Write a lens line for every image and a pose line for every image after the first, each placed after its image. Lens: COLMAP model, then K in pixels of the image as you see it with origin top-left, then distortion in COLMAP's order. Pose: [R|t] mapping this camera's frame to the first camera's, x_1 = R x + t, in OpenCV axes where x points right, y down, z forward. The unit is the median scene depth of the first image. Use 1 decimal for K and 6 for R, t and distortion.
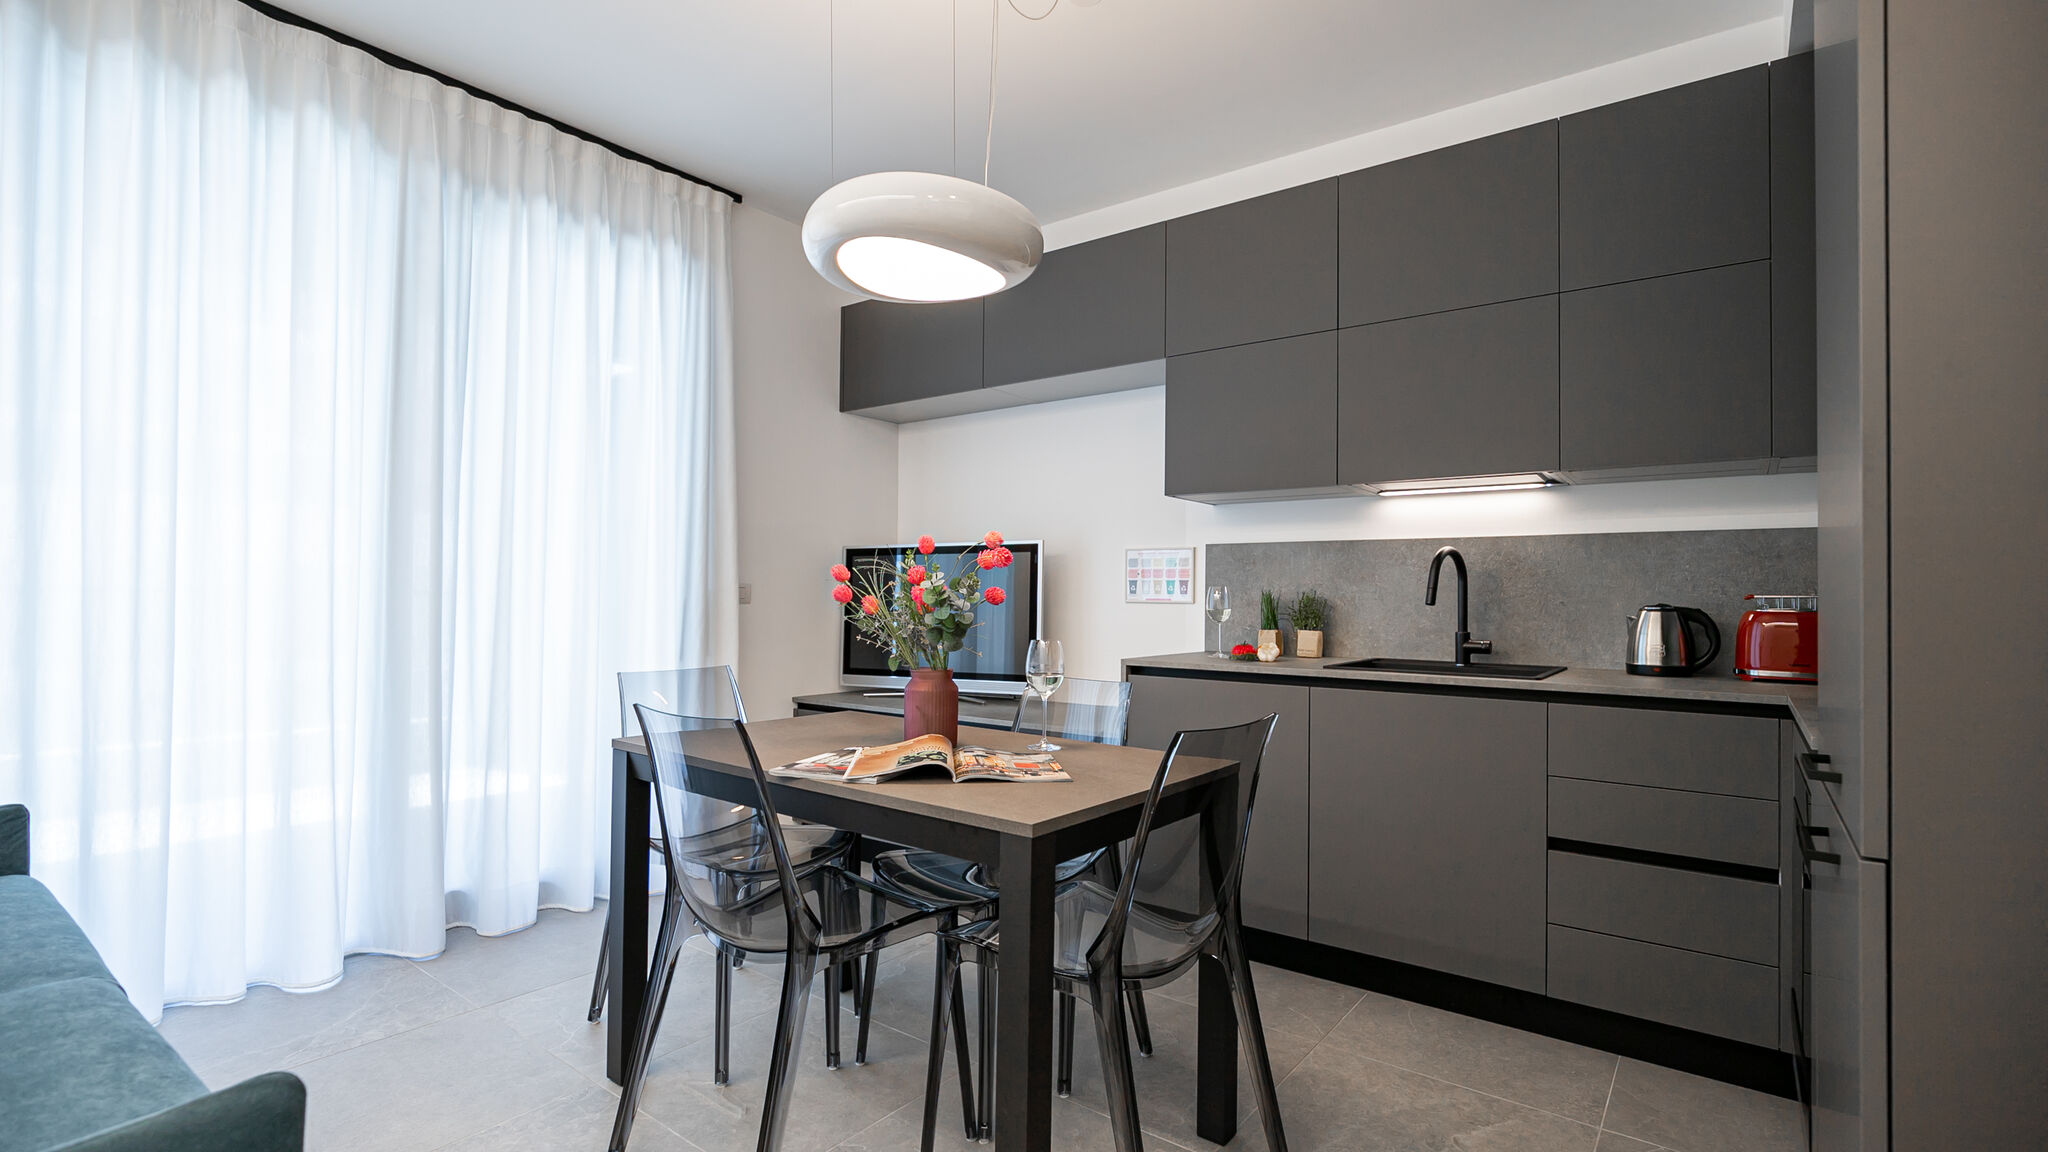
lens RADIAL K [[937.6, 0, 1028.1], [0, 937.6, 582.9], [0, 0, 1]] dist [-0.005052, 0.000603]
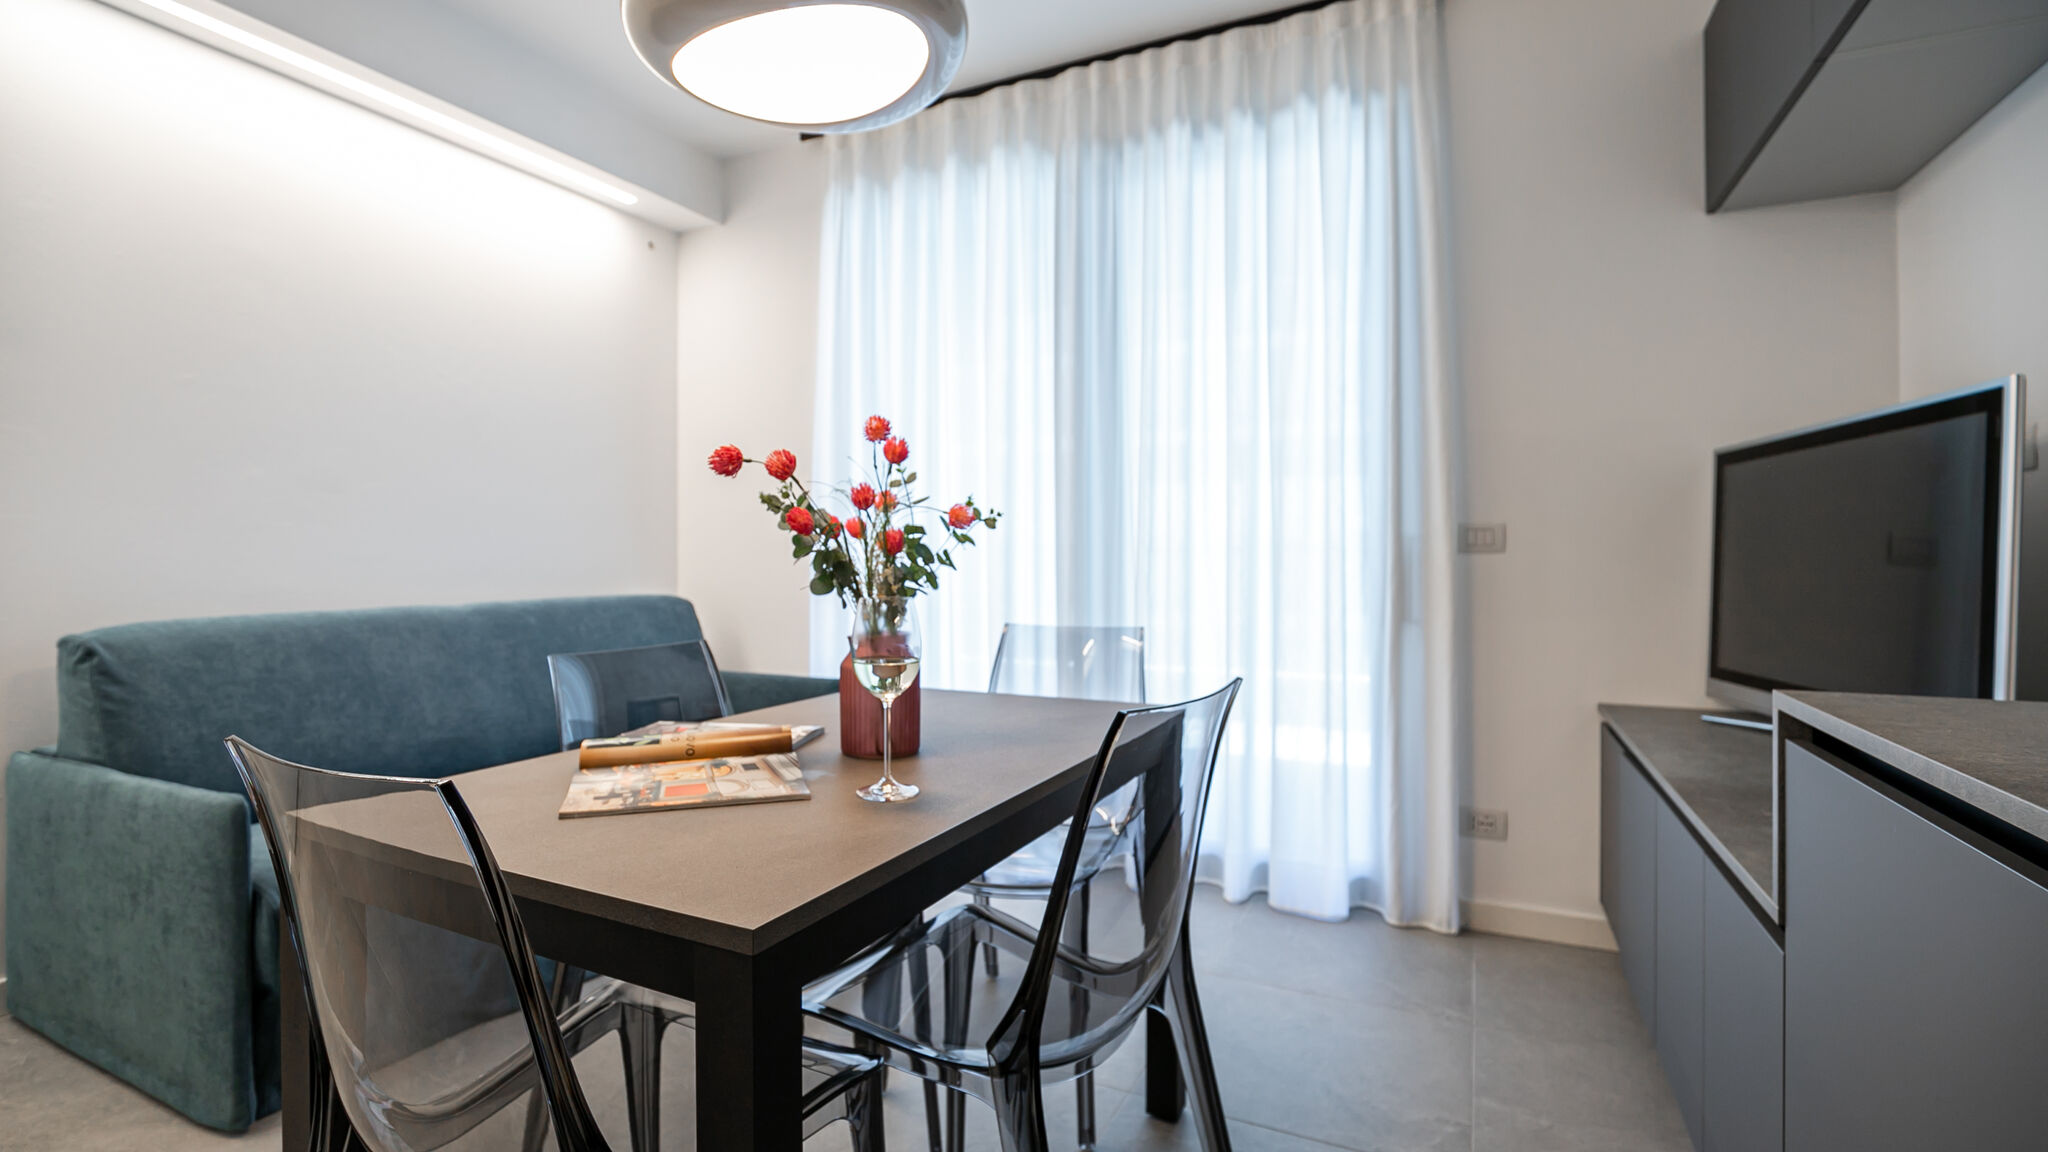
lens RADIAL K [[976.9, 0, 1017.9], [0, 976.9, 545.0], [0, 0, 1]] dist [-0.011599, 0.000080]
pose [[0.208640, -0.023886, -0.977701, 0.378980], [0.033766, 0.999282, -0.017208, 0.019368], [0.977409, -0.029423, 0.209296, 0.614893]]
